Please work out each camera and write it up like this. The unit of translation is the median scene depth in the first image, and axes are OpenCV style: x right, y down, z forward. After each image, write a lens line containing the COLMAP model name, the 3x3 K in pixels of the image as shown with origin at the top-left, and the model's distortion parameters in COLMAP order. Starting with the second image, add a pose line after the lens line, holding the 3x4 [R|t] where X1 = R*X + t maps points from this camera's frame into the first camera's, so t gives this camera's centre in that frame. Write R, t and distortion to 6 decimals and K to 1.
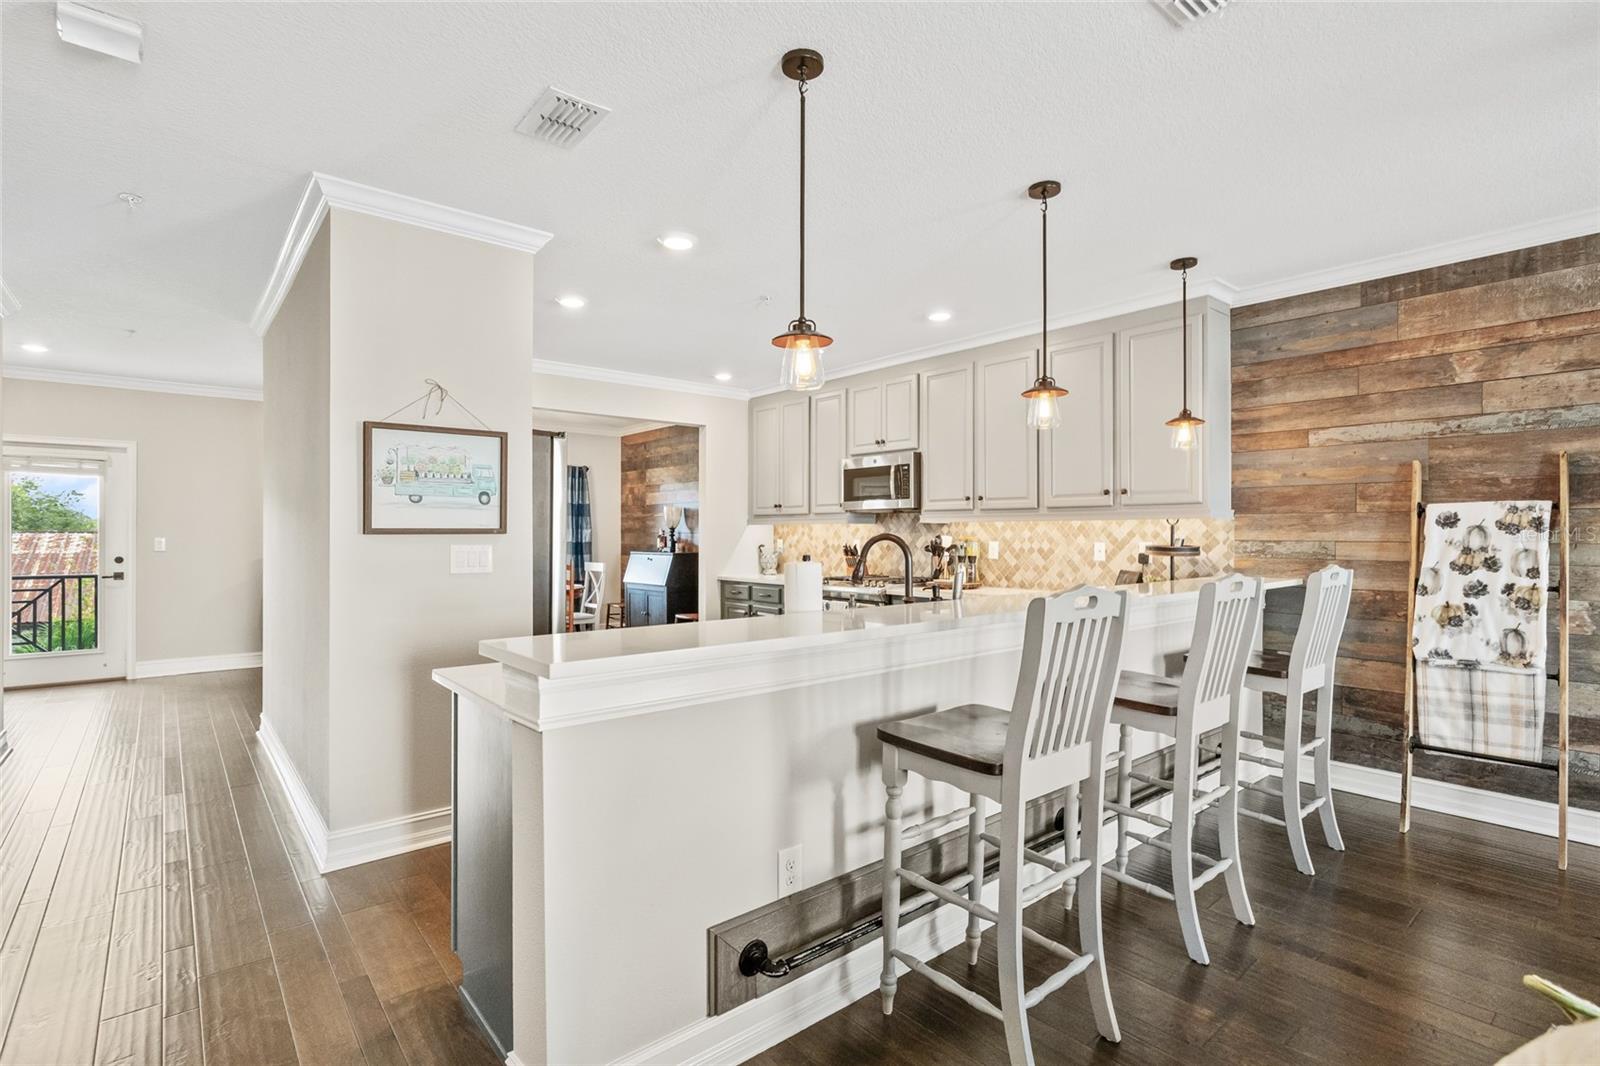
lens RADIAL K [[762.8, 0, 817.3], [0, 762.8, 530.6], [0, 0, 1]] dist [-0.020181, 0.001492]
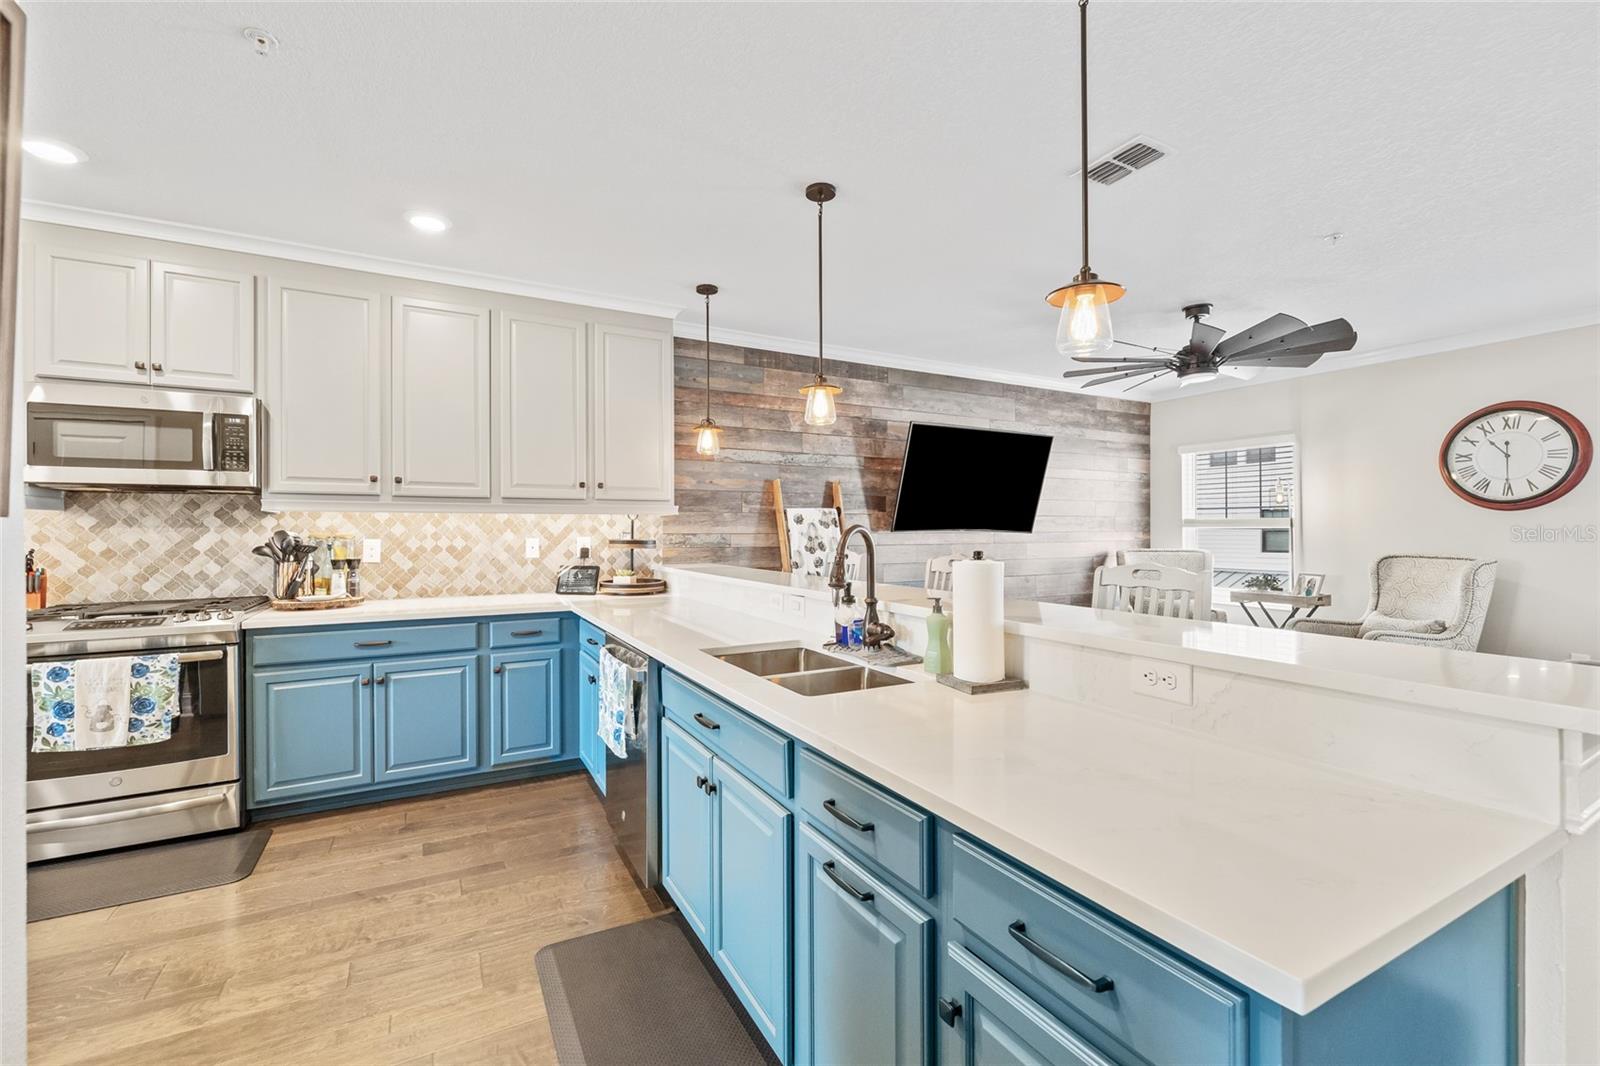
lens RADIAL K [[671.1, 0, 798.2], [0, 671.1, 527.7], [0, 0, 1]] dist [-0.004924, 0.001378]
pose [[0.210877, 0.002841, 0.977508, -0.343939], [-0.001253, 0.999996, -0.002636, 0.004722], [-0.977512, -0.000669, 0.210880, 0.478832]]
